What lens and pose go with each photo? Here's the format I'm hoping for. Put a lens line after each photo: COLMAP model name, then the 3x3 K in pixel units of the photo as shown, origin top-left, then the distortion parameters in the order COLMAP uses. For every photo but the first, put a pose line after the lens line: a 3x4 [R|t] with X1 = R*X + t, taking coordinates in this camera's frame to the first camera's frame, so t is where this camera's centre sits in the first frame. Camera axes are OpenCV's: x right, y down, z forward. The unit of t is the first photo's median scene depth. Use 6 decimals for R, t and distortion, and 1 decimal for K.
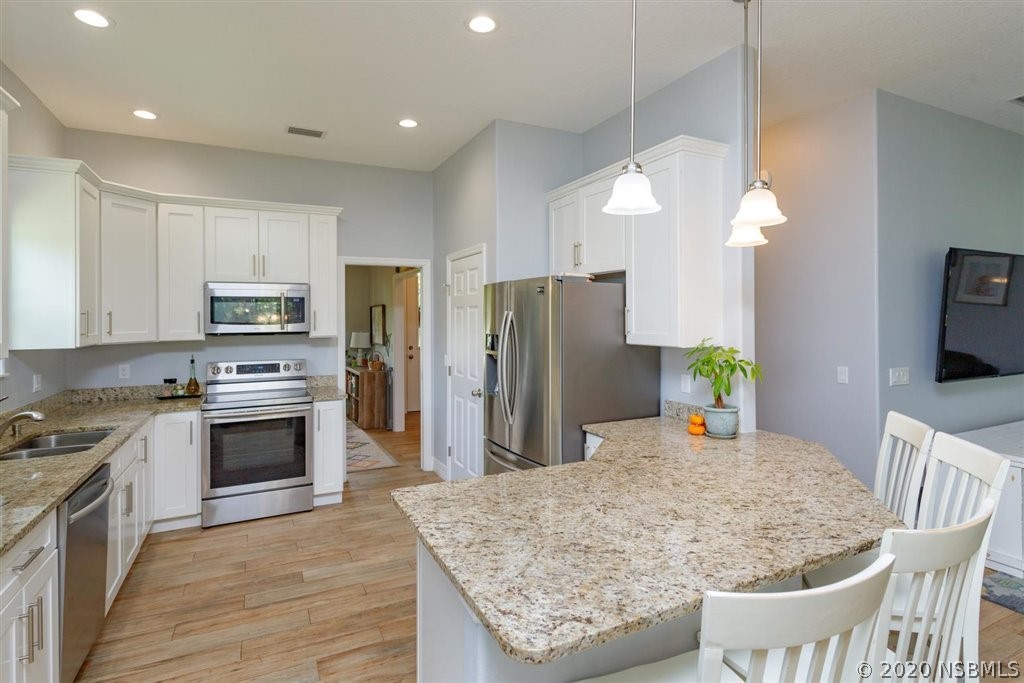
lens RADIAL K [[520.2, 0, 573.2], [0, 520.2, 315.3], [0, 0, 1]] dist [0.001993, 0.000212]
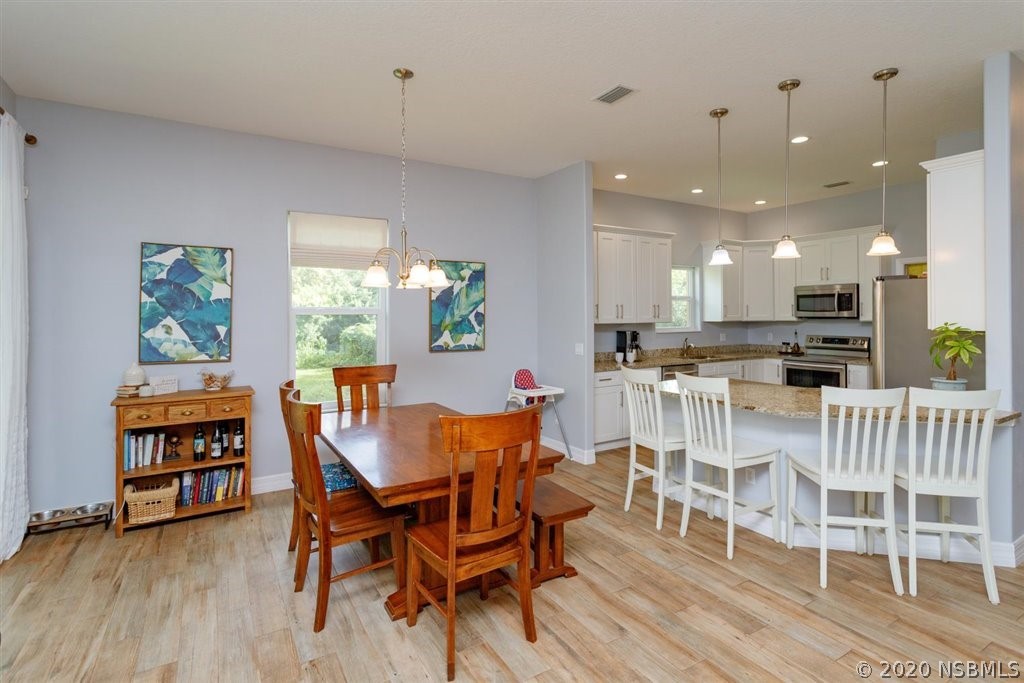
lens RADIAL K [[545.7, 0, 490.9], [0, 545.7, 312.6], [0, 0, 1]] dist [0.000742, 0.000277]
pose [[0.043502, 0.003518, -0.999047, 1.016460], [0.009600, 0.999946, 0.003939, 0.004131], [0.999007, -0.009763, 0.043465, -0.077193]]
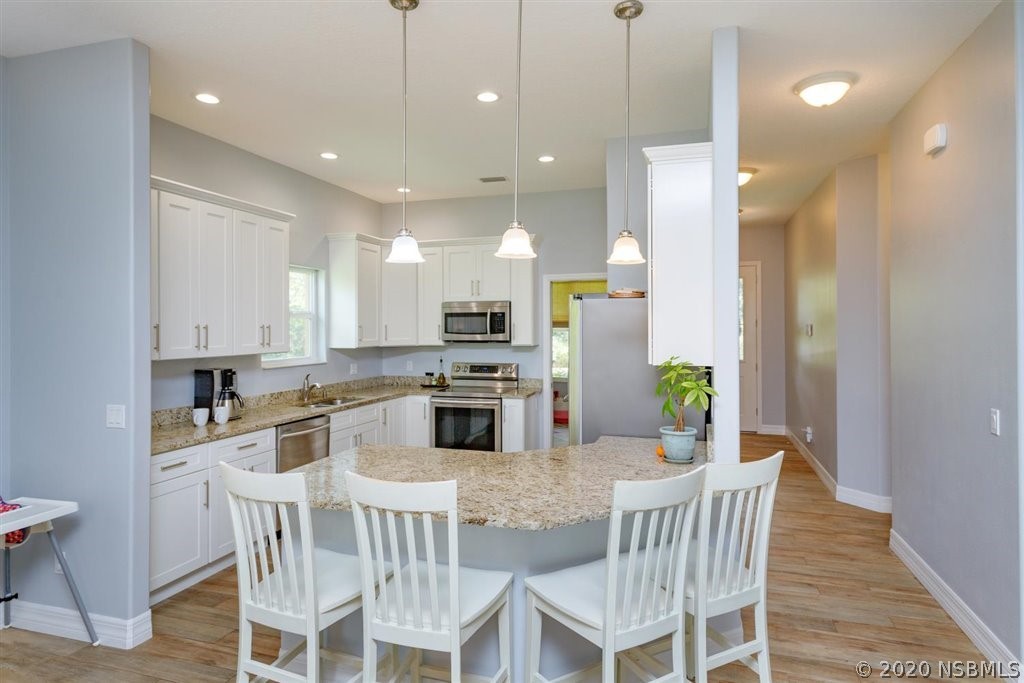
lens RADIAL K [[632.8, 0, 538.3], [0, 632.8, 321.3], [0, 0, 1]] dist [0.000863, -0.000643]
pose [[0.707555, -0.002083, -0.706655, 0.617607], [0.001644, 0.999998, -0.001302, -0.012271], [0.706656, -0.000240, 0.707557, 0.009408]]
